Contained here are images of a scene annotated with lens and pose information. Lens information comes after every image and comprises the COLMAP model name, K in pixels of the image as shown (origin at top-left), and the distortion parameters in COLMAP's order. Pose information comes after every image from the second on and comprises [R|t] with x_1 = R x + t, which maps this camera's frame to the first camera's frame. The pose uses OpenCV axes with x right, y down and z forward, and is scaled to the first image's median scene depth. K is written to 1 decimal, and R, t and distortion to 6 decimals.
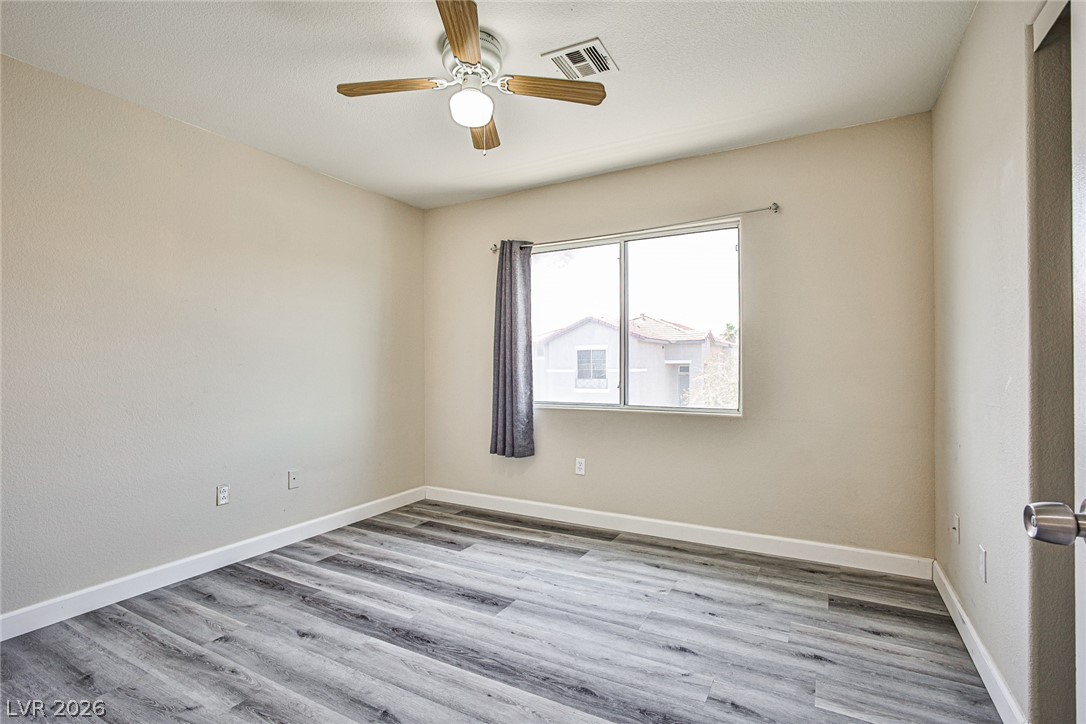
lens RADIAL K [[487.0, 0, 540.6], [0, 487.0, 364.2], [0, 0, 1]] dist [-0.036305, 0.015103]
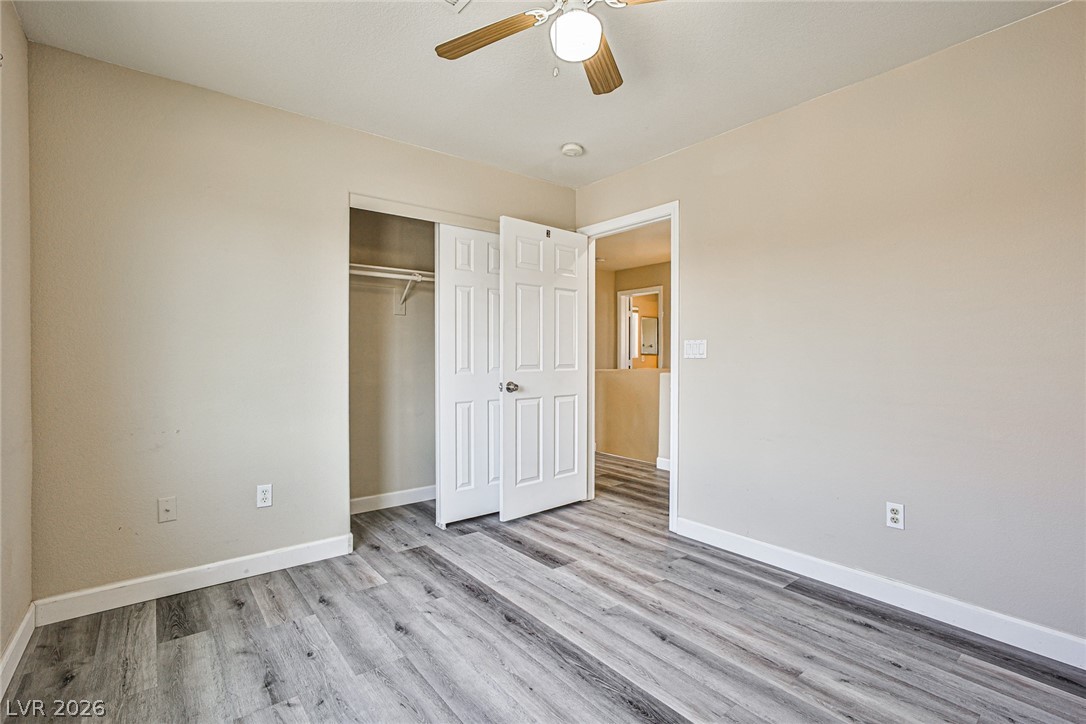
lens RADIAL K [[487.0, 0, 540.6], [0, 487.0, 364.2], [0, 0, 1]] dist [-0.036305, 0.015103]
pose [[-0.921470, 0.000654, 0.388449, -0.439602], [0.004964, 0.999937, 0.010092, -0.018720], [-0.388418, 0.011227, -0.921415, 1.939395]]
